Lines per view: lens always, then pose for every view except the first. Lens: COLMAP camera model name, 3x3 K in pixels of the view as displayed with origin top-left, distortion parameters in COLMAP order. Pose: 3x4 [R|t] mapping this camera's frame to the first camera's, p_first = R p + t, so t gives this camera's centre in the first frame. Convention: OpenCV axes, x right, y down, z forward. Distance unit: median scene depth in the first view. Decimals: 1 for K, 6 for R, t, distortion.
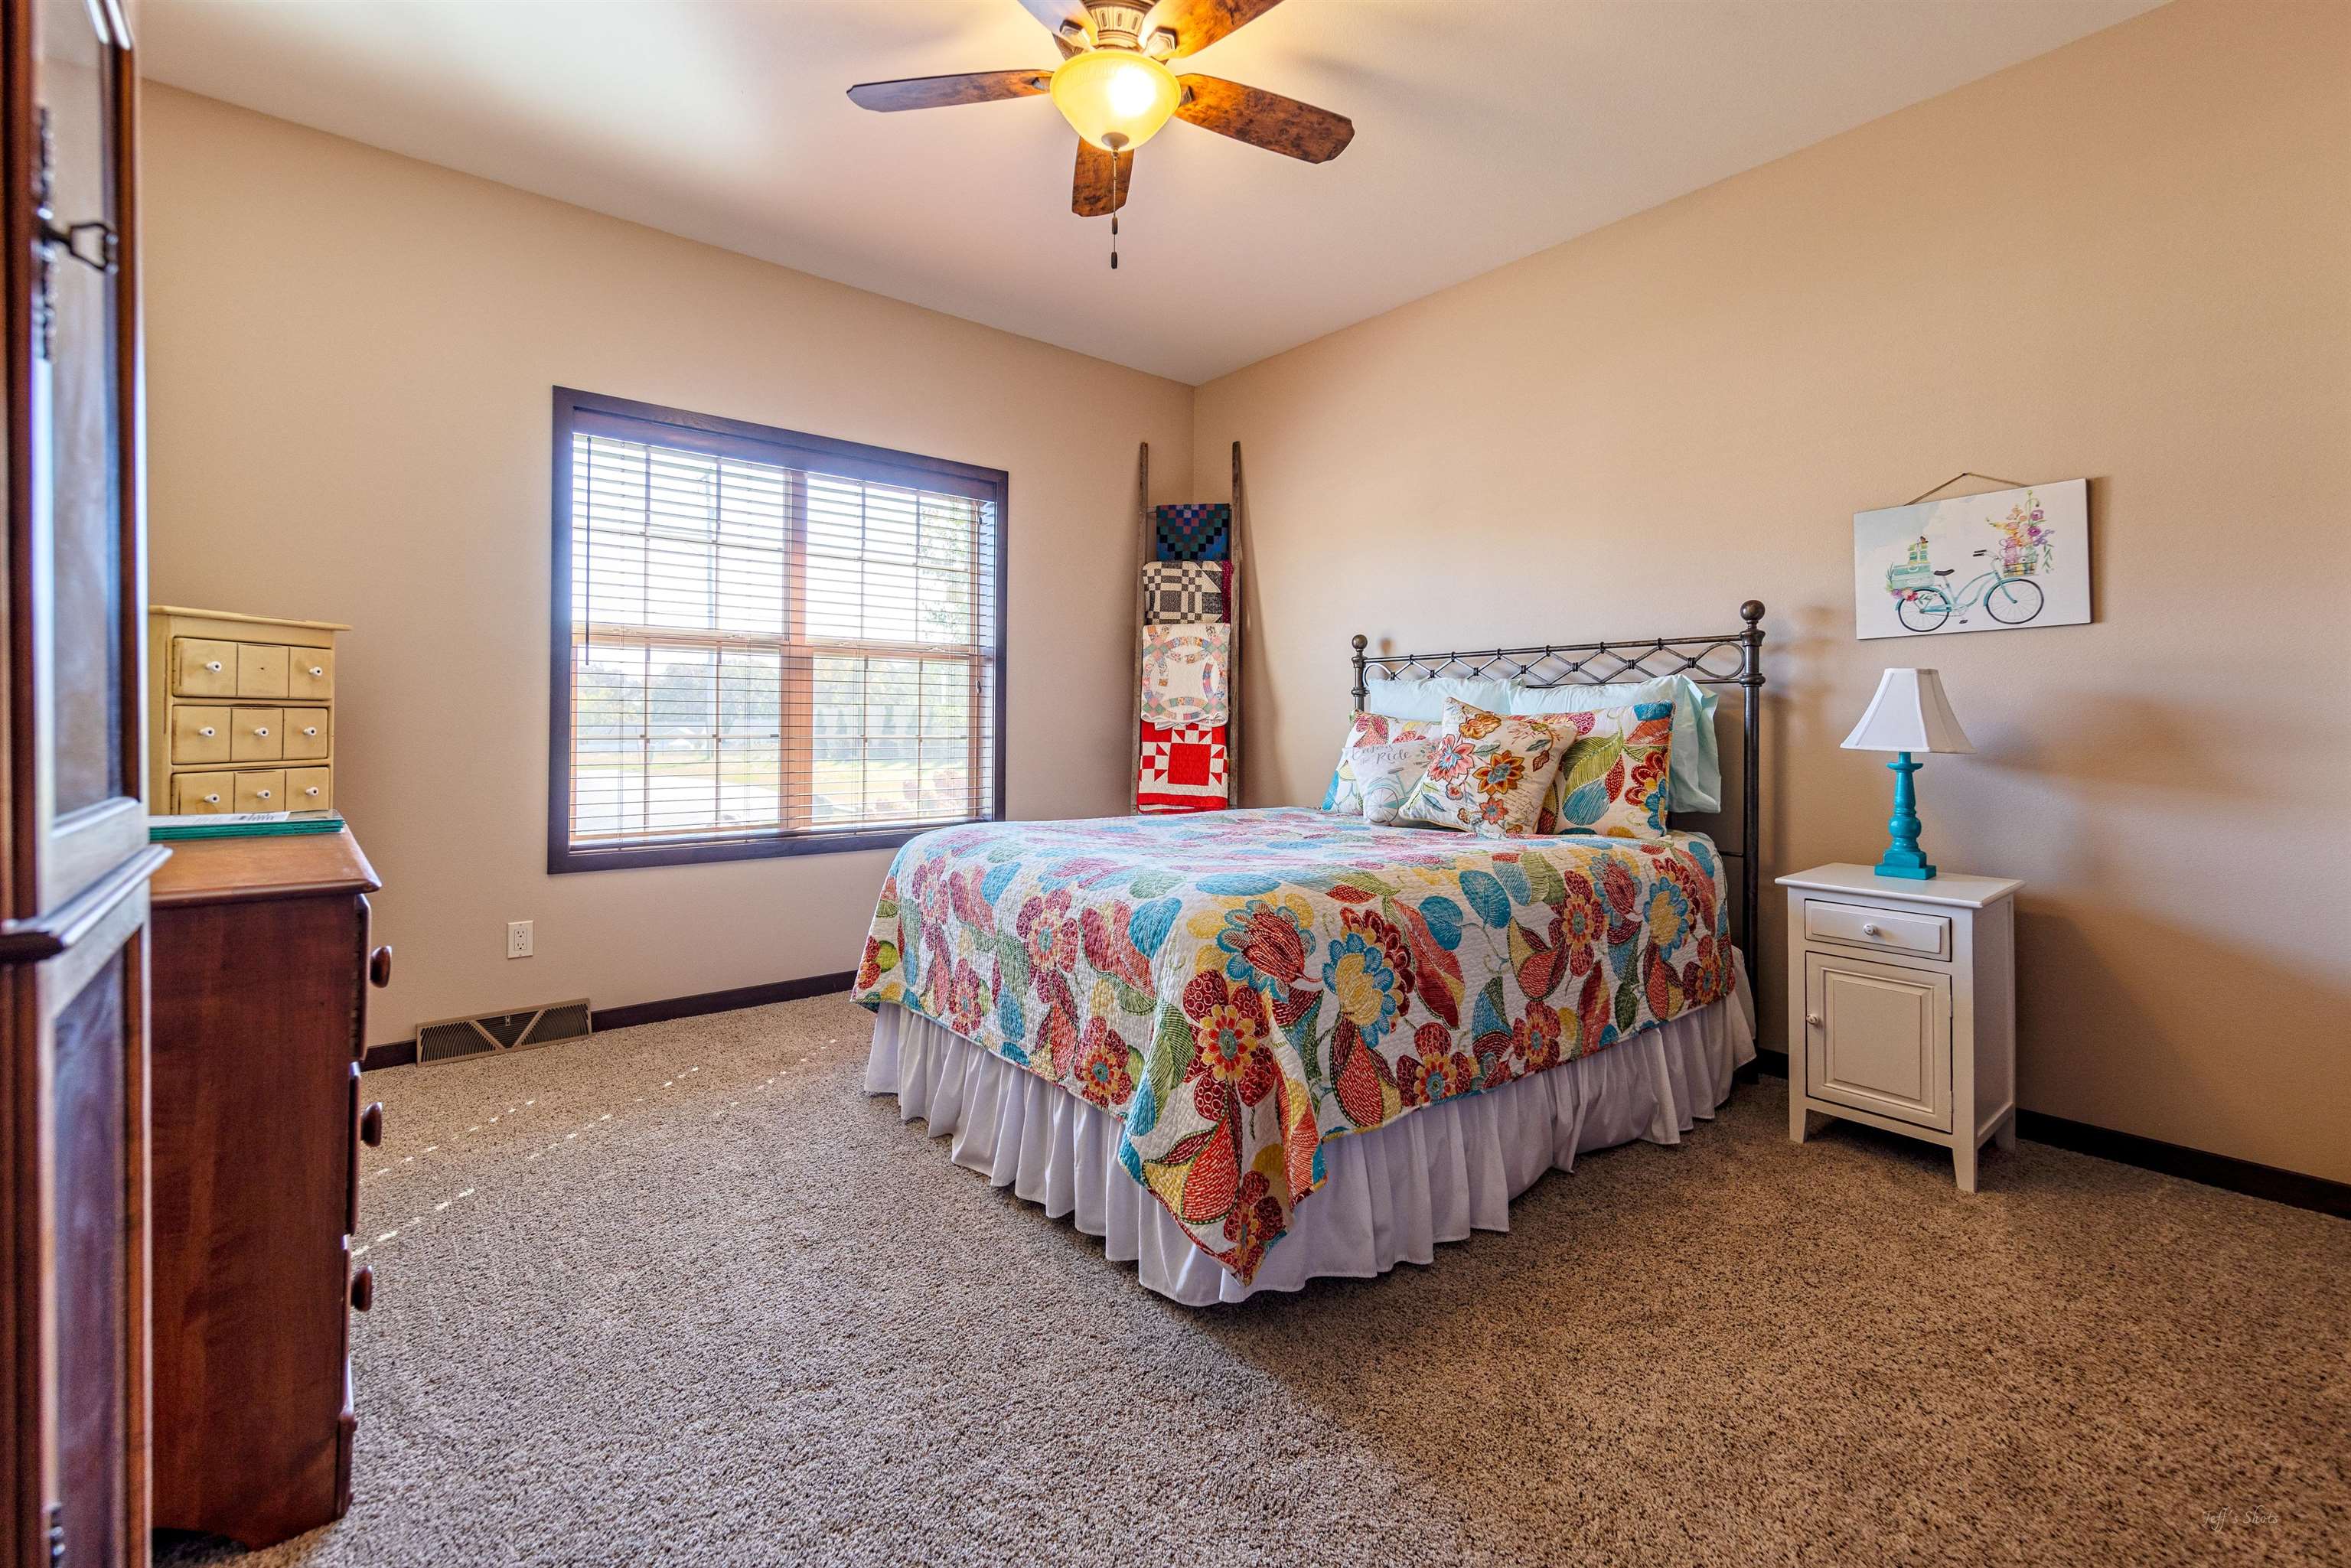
lens RADIAL K [[1000.2, 0, 1167.7], [0, 1000.2, 701.6], [0, 0, 1]] dist [0.004433, 0.000286]
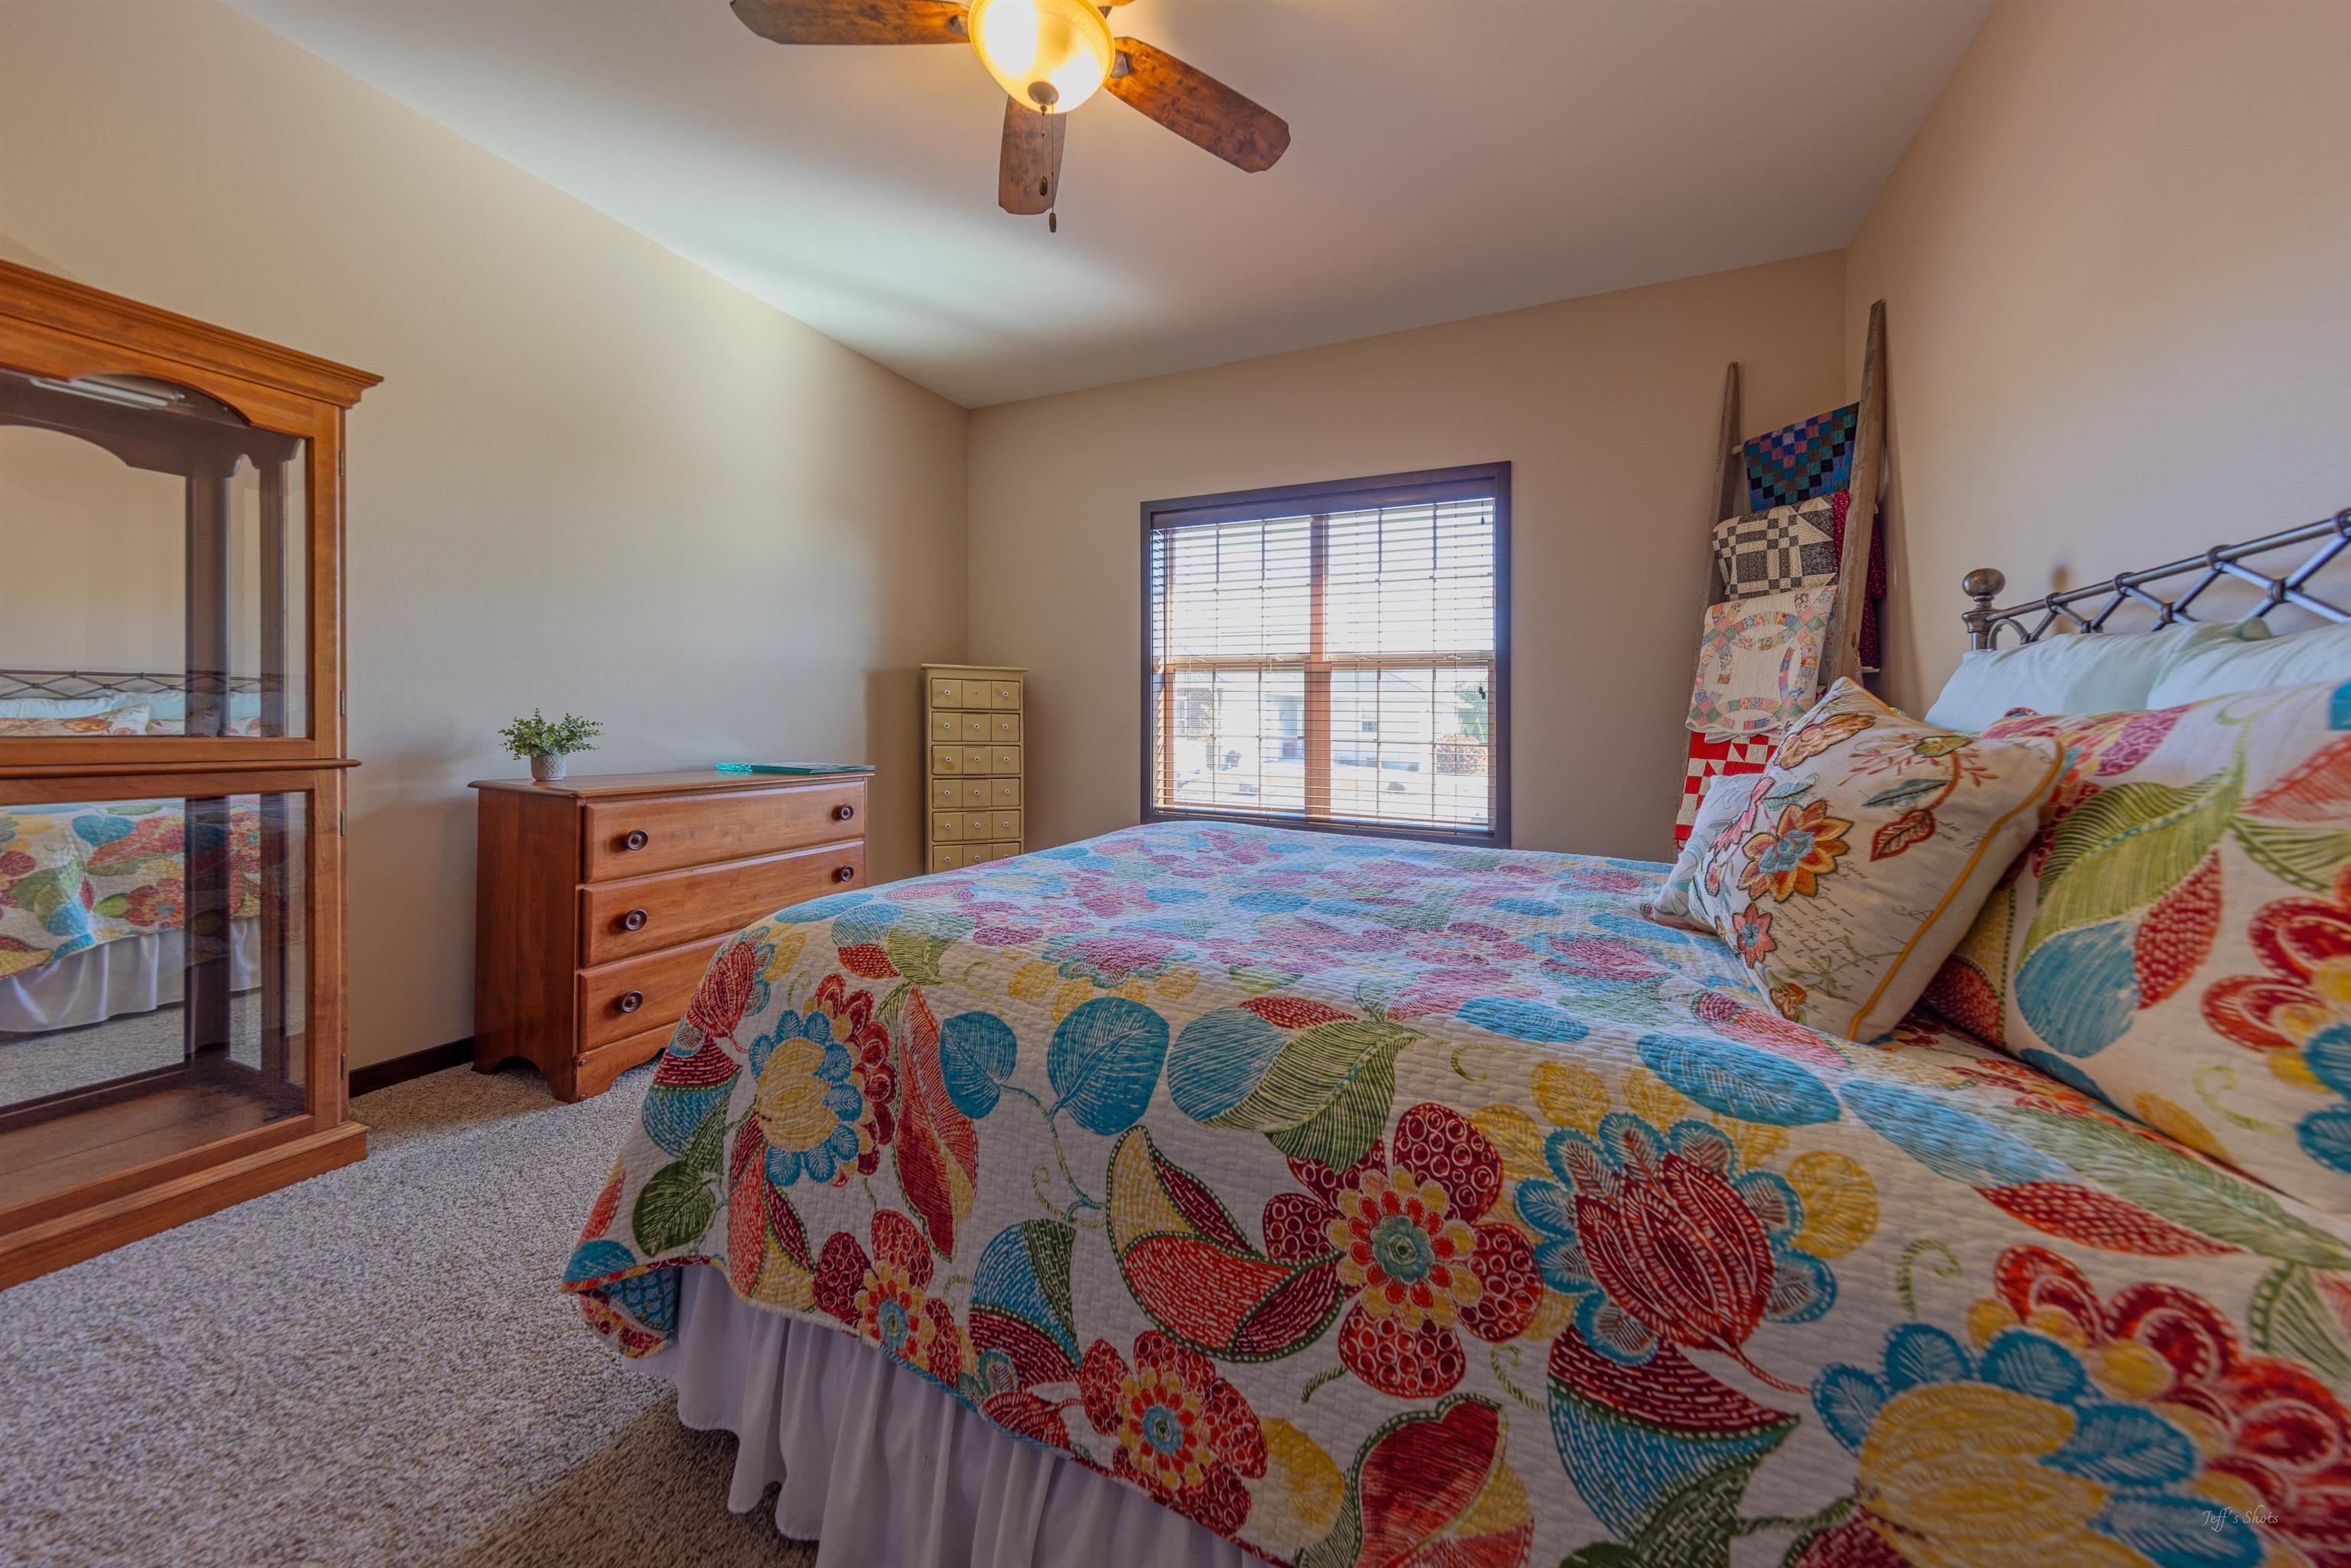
lens RADIAL K [[750.2, 0, 1184.7], [0, 750.2, 717.6], [0, 0, 1]] dist [0.006870, -0.000075]
pose [[0.458466, -0.002508, -0.888708, 0.352706], [0.002117, 0.999996, -0.001730, 0.010935], [0.888709, -0.001088, 0.458470, 0.447819]]
